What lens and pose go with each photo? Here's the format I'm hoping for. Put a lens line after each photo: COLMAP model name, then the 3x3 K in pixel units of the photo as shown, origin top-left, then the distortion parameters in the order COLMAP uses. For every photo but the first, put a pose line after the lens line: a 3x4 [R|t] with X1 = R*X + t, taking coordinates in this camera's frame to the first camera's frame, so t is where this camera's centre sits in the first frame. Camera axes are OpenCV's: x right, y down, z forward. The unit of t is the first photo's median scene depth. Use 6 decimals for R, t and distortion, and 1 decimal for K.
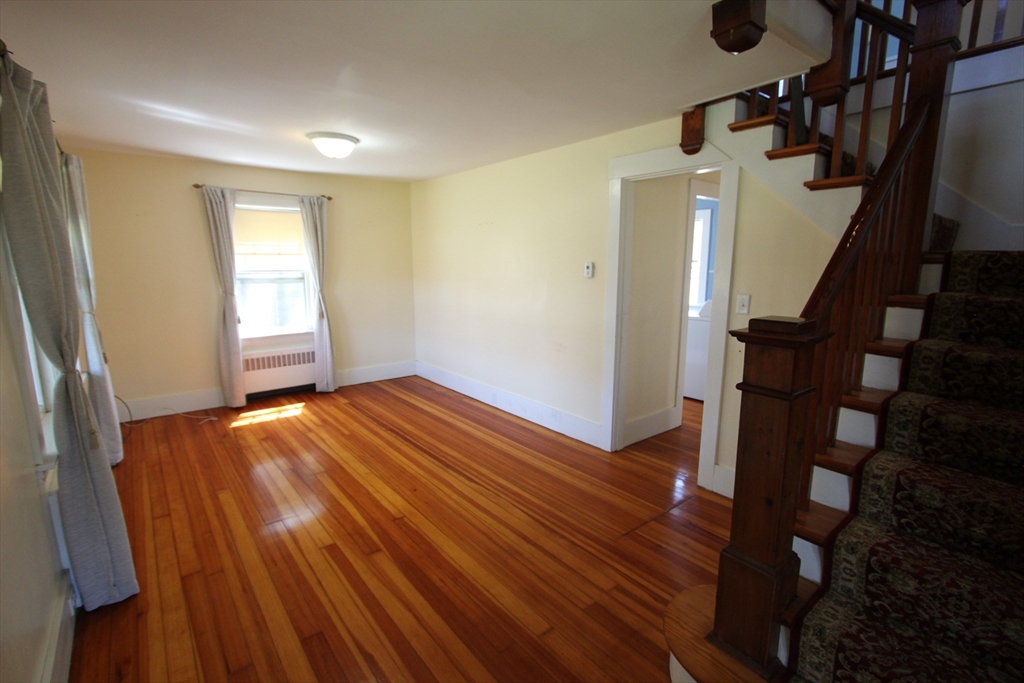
lens RADIAL K [[473.1, 0, 511.1], [0, 473.1, 343.6], [0, 0, 1]] dist [-0.014720, 0.001118]
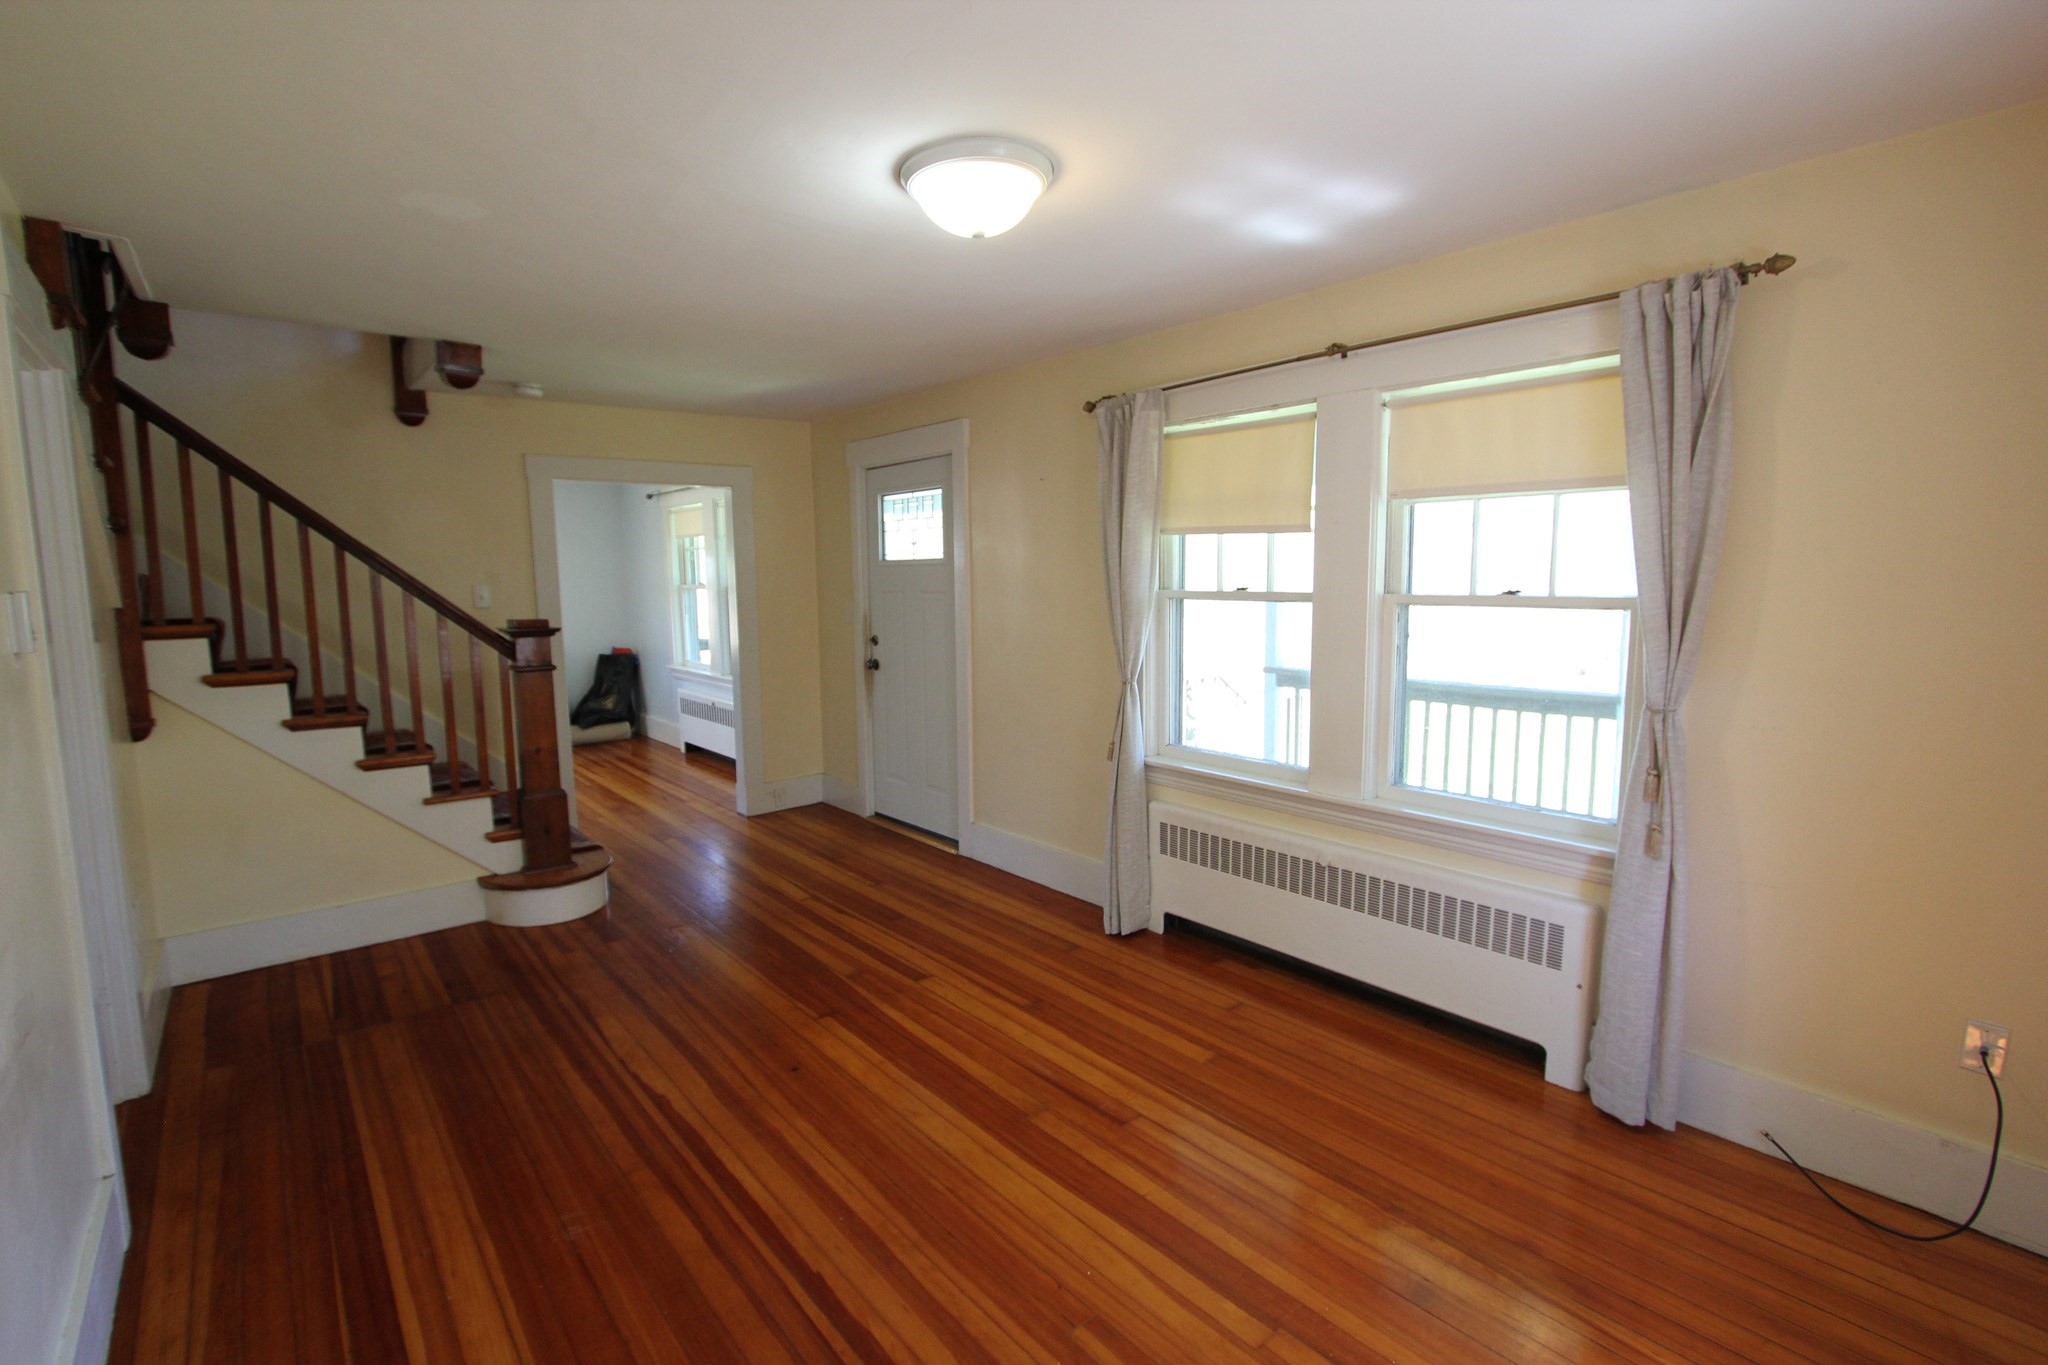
lens RADIAL K [[946.3, 0, 1022.1], [0, 946.3, 686.7], [0, 0, 1]] dist [-0.014720, 0.001118]
pose [[-0.999788, 0.012148, -0.016607, -0.440881], [0.006817, 0.957086, 0.289724, -0.334708], [0.019414, 0.289549, -0.956966, 1.894046]]
